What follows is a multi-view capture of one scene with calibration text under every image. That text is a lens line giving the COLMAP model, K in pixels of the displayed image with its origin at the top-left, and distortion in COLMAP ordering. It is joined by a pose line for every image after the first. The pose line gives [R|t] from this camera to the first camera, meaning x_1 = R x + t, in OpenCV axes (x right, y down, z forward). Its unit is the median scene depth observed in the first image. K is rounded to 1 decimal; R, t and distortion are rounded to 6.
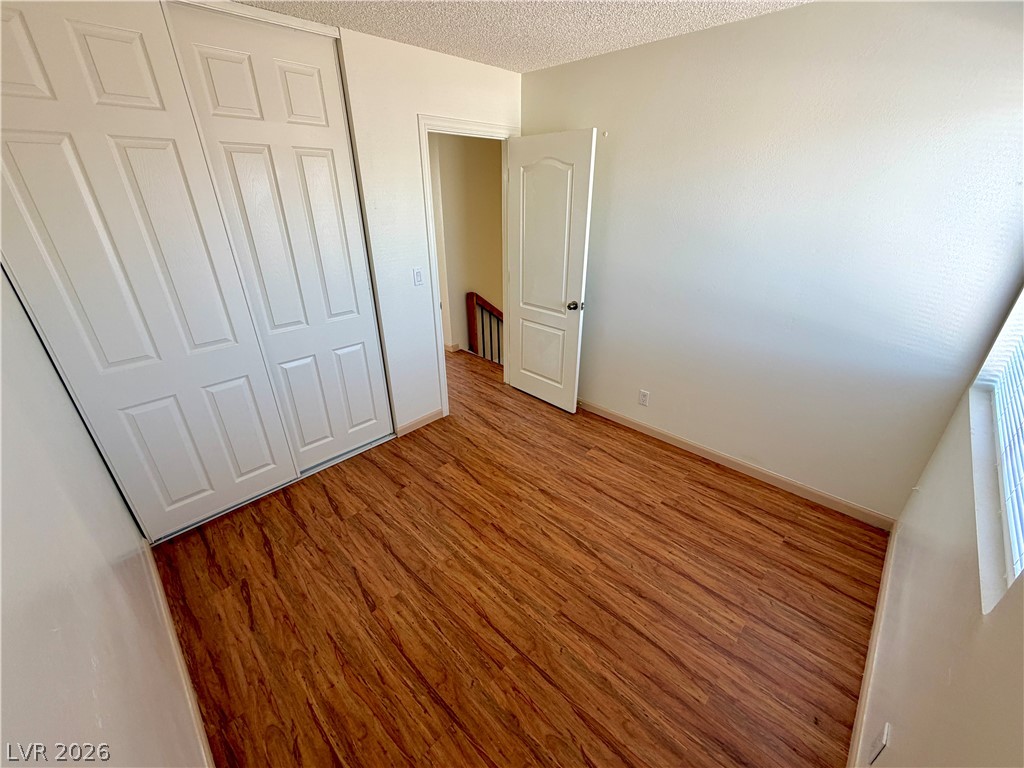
lens RADIAL K [[409.1, 0, 511.3], [0, 409.1, 384.7], [0, 0, 1]] dist [-0.002375, 0.000627]
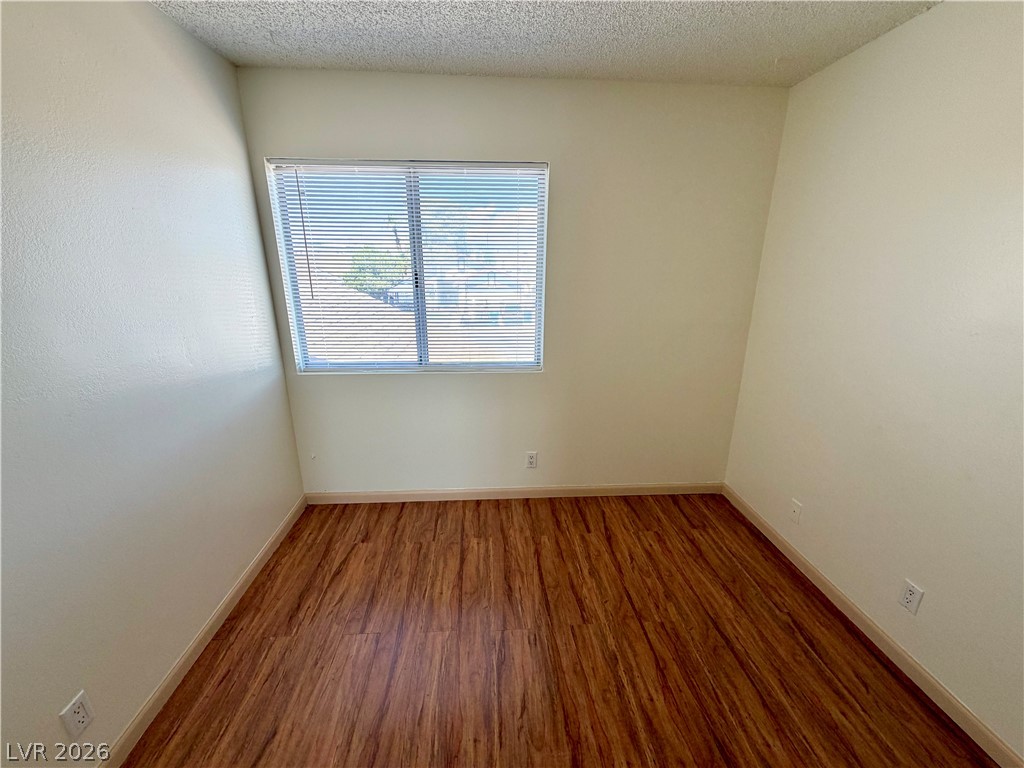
lens RADIAL K [[409.1, 0, 510.6], [0, 409.1, 383.2], [0, 0, 1]] dist [-0.002375, 0.000627]
pose [[-0.738053, -0.192470, 0.646709, -0.275975], [0.292981, 0.771971, 0.564113, -0.506317], [-0.607815, 0.605819, -0.513365, 1.235099]]
